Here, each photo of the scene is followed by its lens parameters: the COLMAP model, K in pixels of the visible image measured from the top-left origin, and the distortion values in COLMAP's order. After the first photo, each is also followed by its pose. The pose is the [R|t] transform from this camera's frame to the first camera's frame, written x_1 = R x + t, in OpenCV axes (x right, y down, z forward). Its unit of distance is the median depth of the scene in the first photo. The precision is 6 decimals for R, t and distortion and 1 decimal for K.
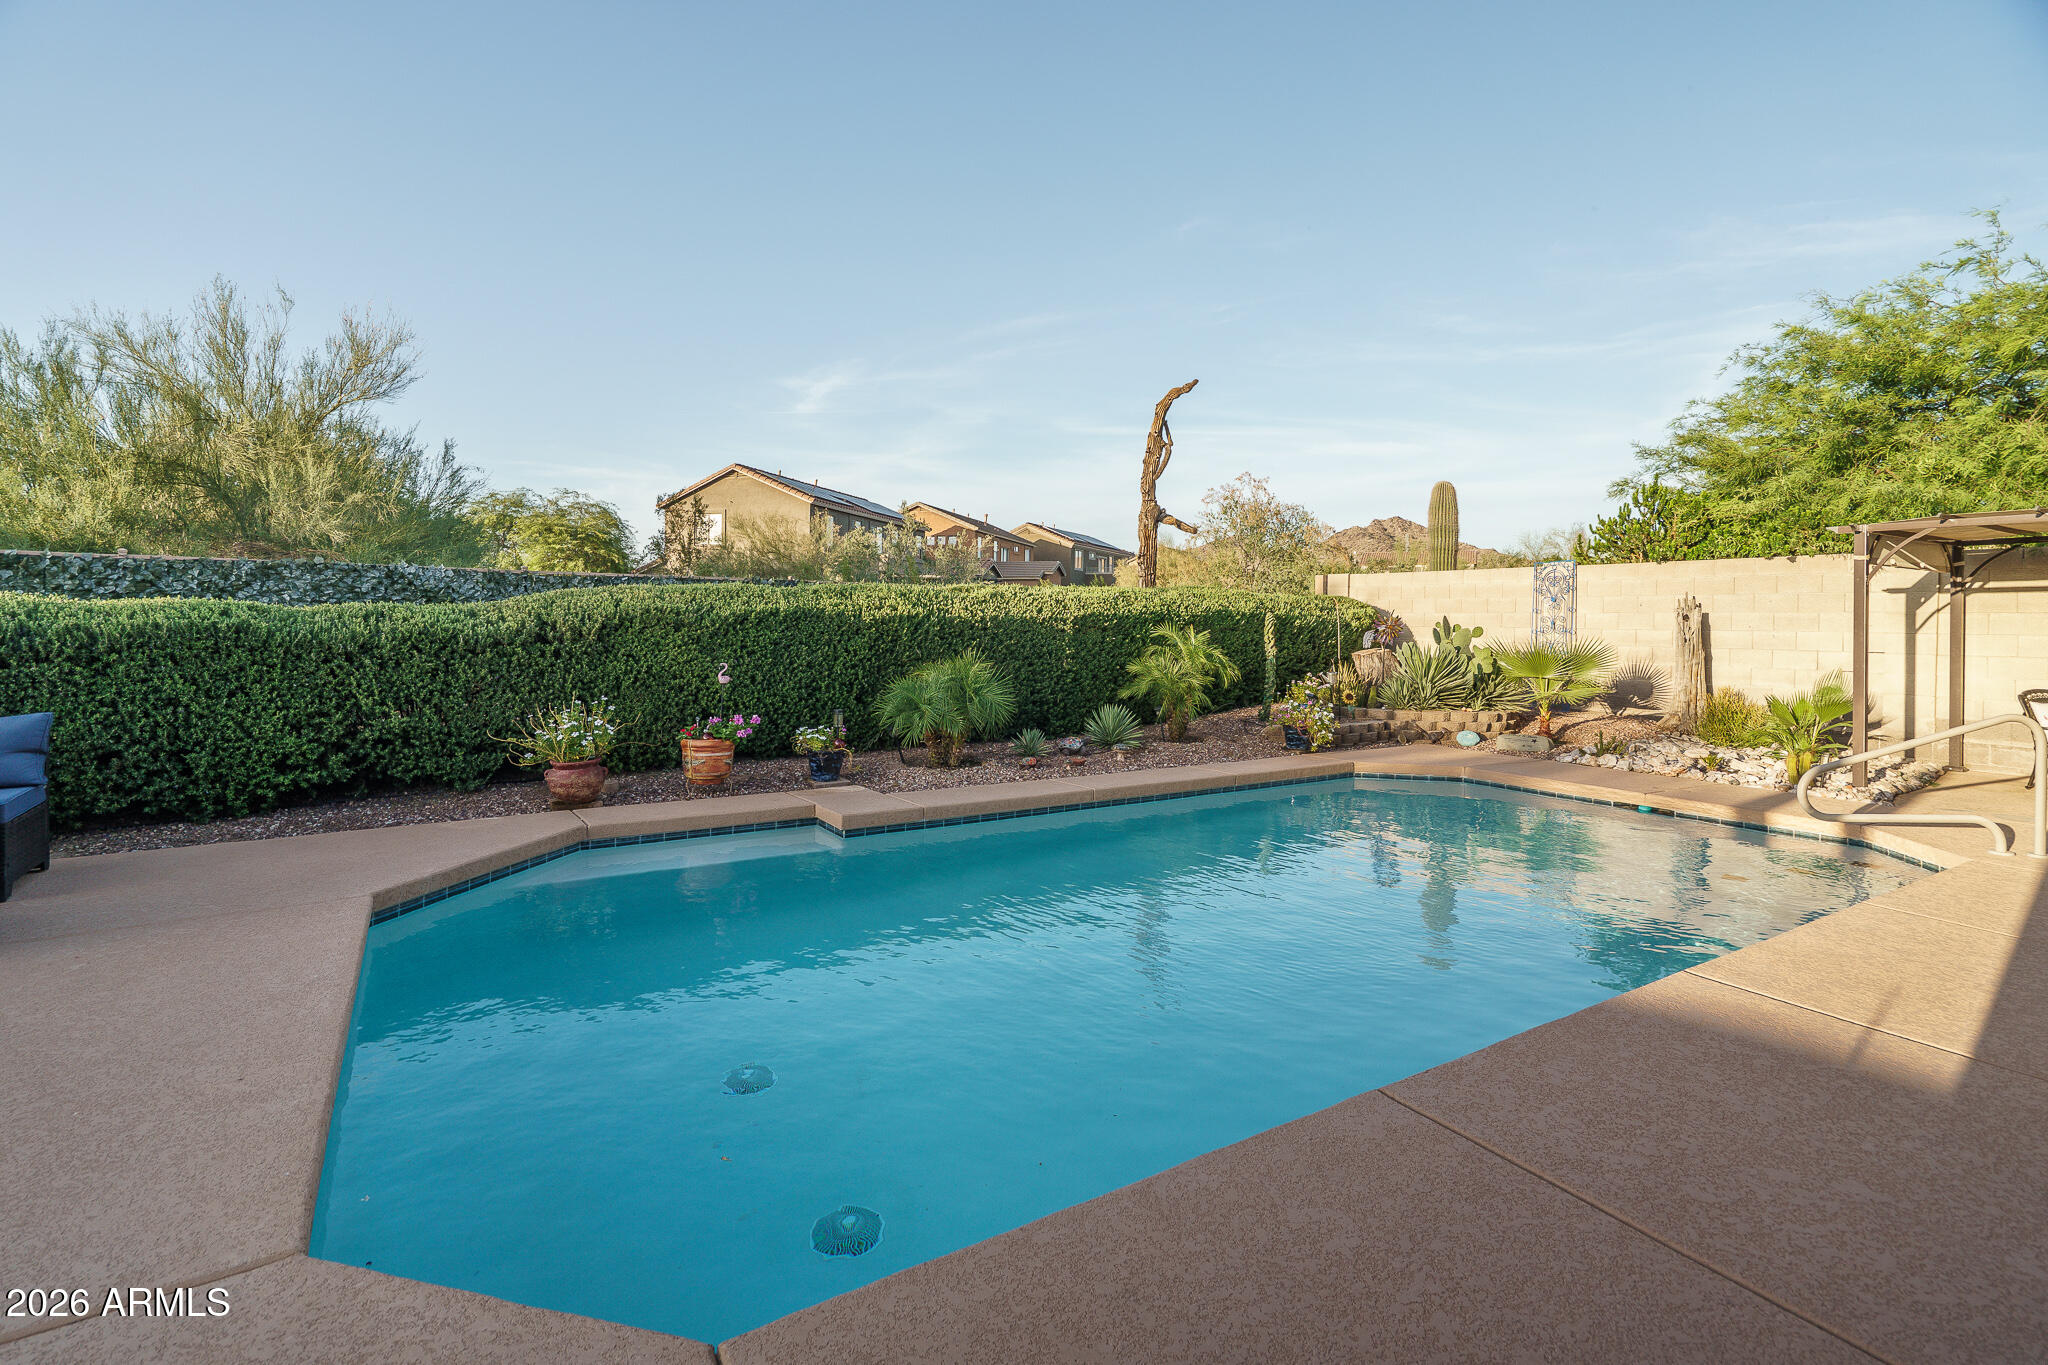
lens RADIAL K [[951.2, 0, 1009.4], [0, 951.2, 619.8], [0, 0, 1]] dist [0.000684, 0.000678]
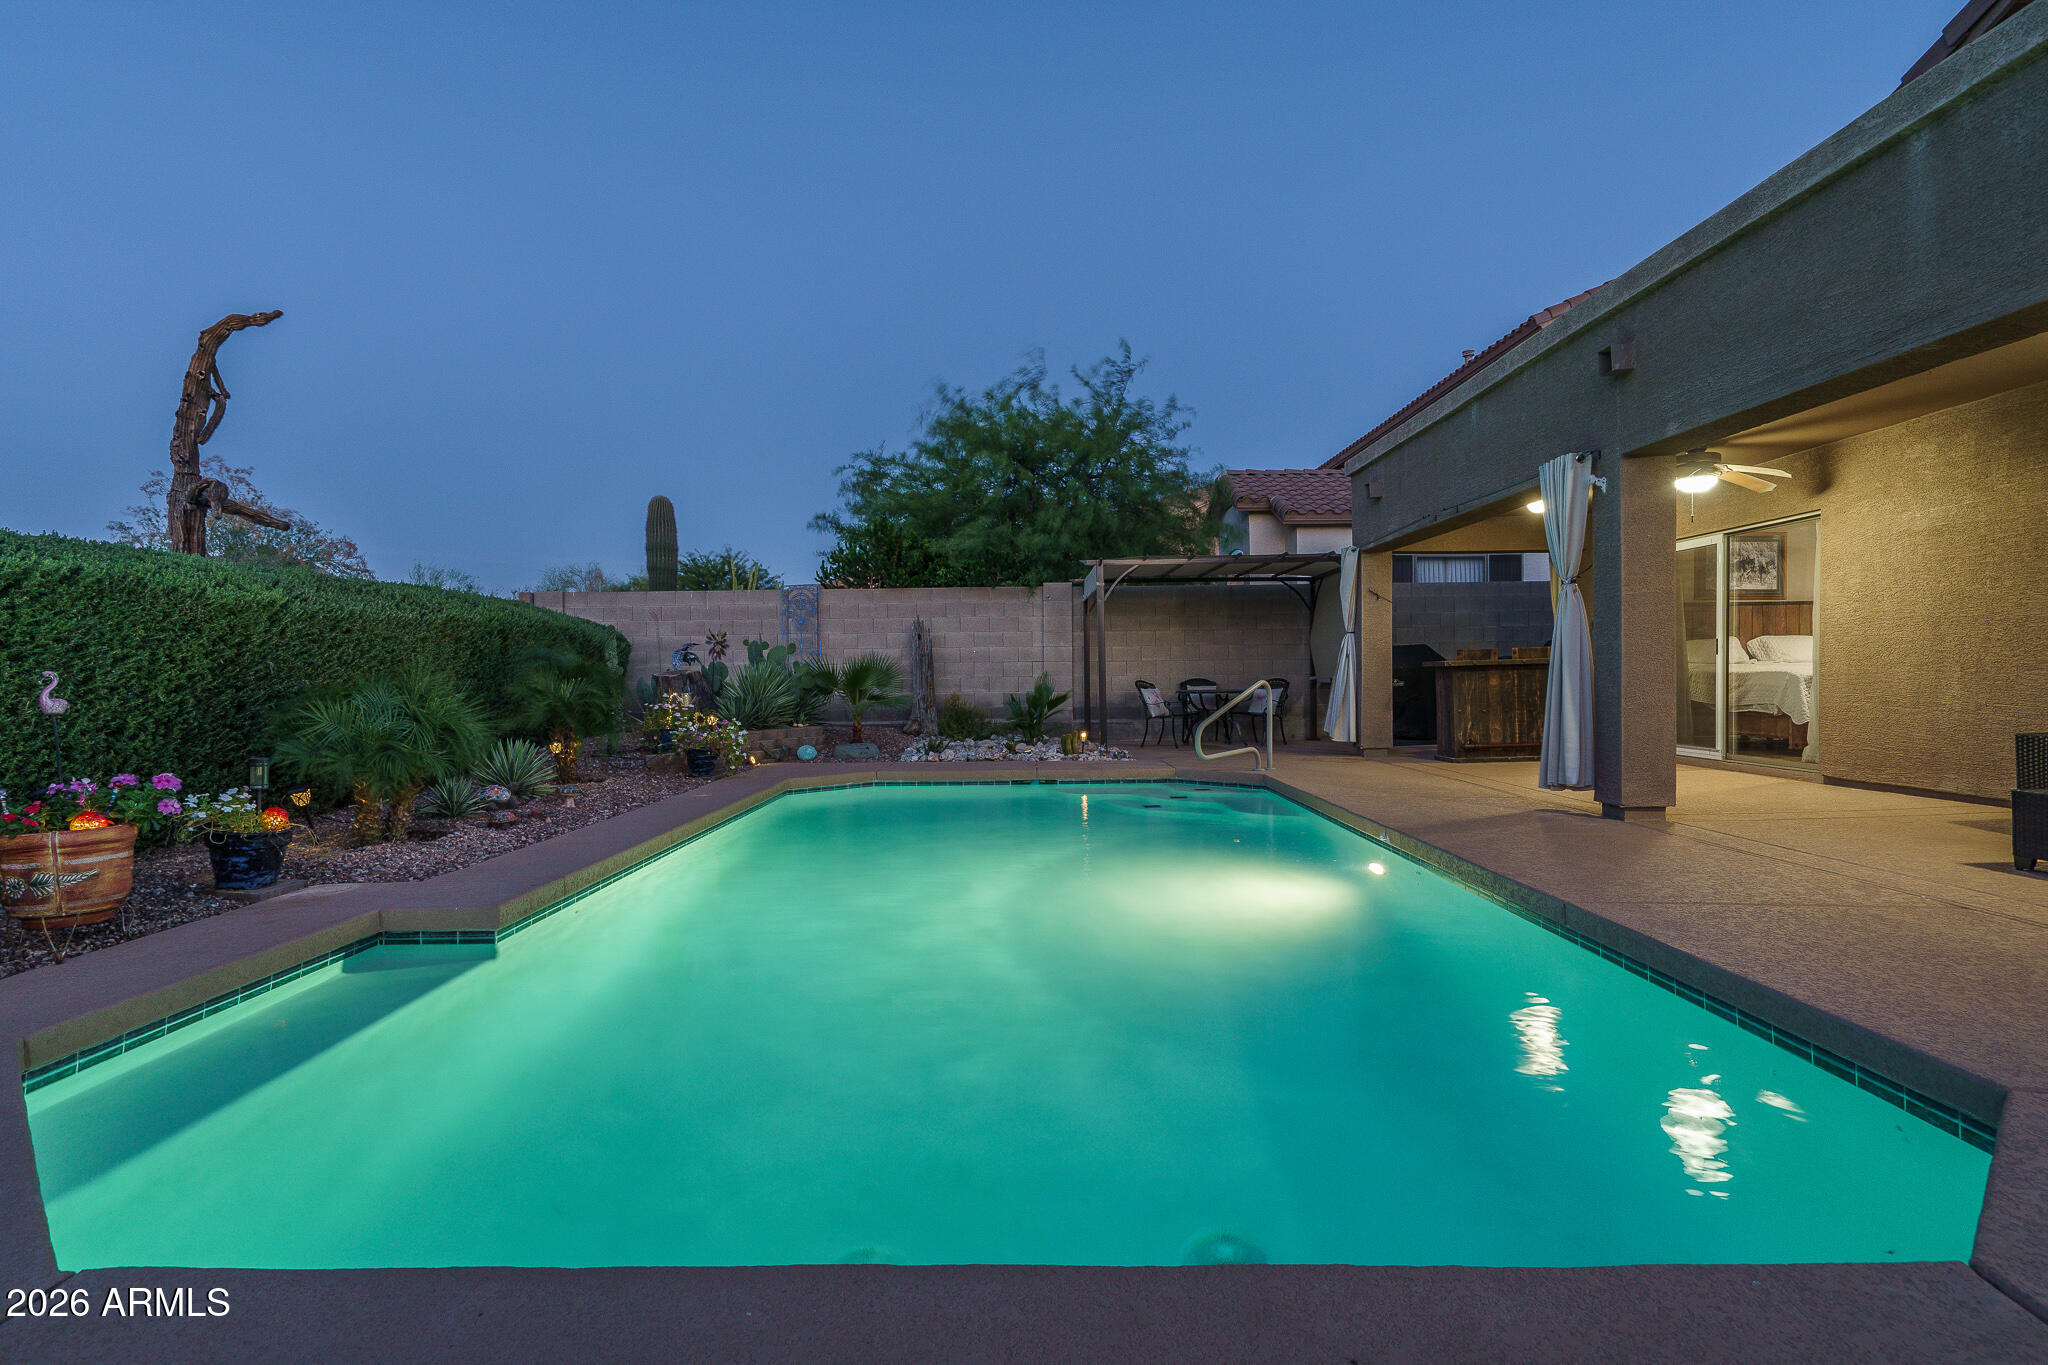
lens RADIAL K [[1048.6, 0, 1012.4], [0, 1048.6, 699.8], [0, 0, 1]] dist [0.003562, -0.000777]
pose [[0.536348, -0.037330, 0.843171, -0.434716], [0.015570, 0.999289, 0.034337, 0.043998], [-0.843853, -0.005288, 0.536548, 0.283769]]
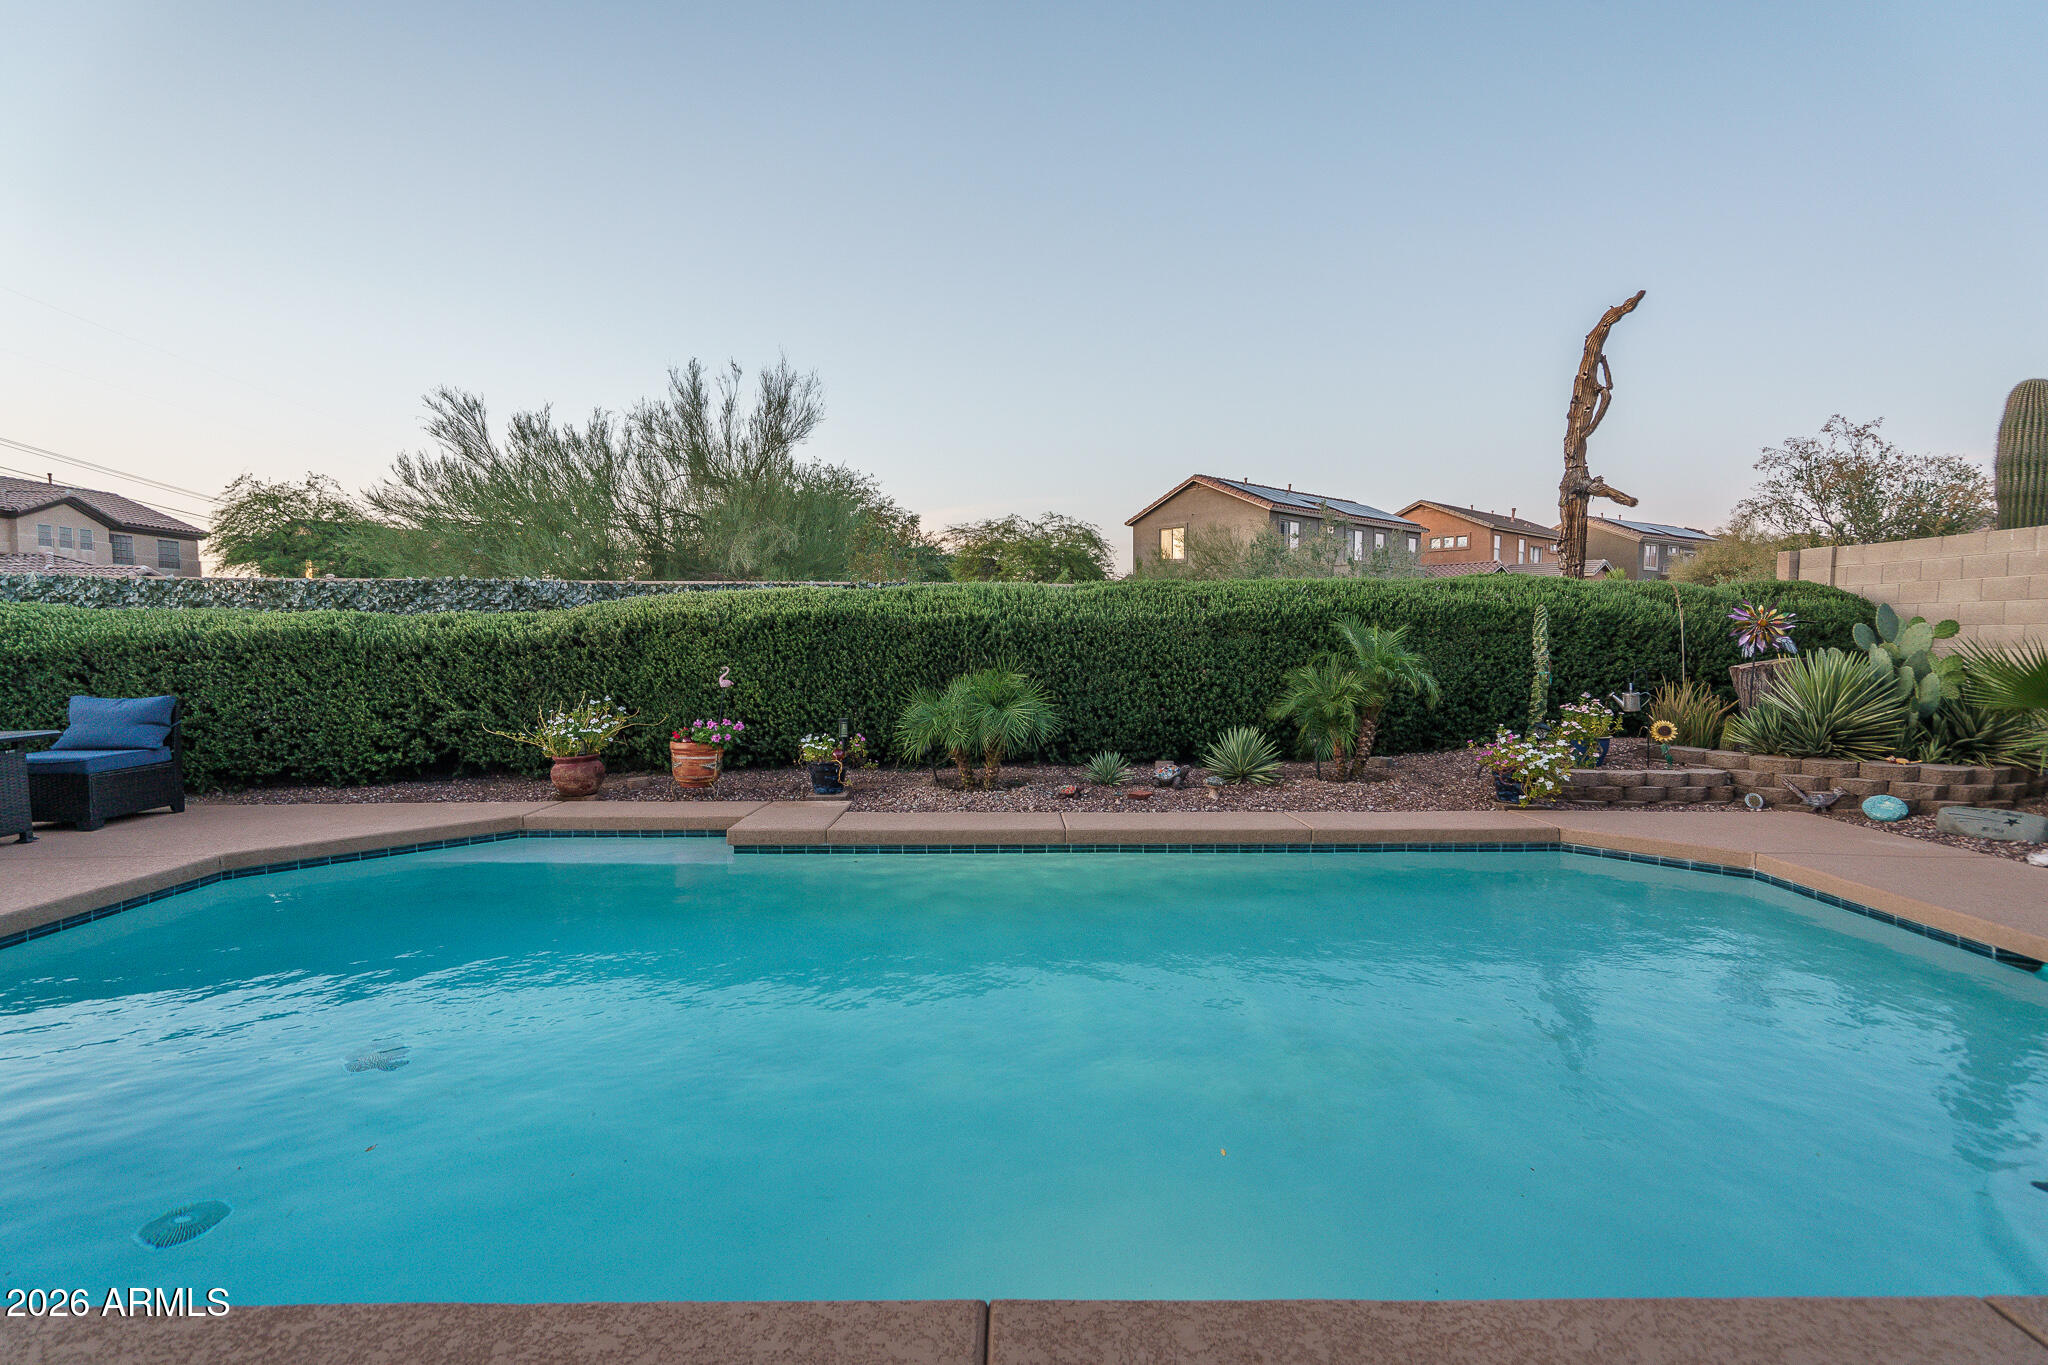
lens RADIAL K [[974.6, 0, 1024.0], [0, 974.6, 682.5], [0, 0, 1]] dist [0.001030, 0.000354]
pose [[0.857013, 0.013796, -0.515110, 0.434003], [0.009935, 0.999013, 0.043287, 0.018969], [0.515199, -0.042215, 0.856030, 0.265236]]
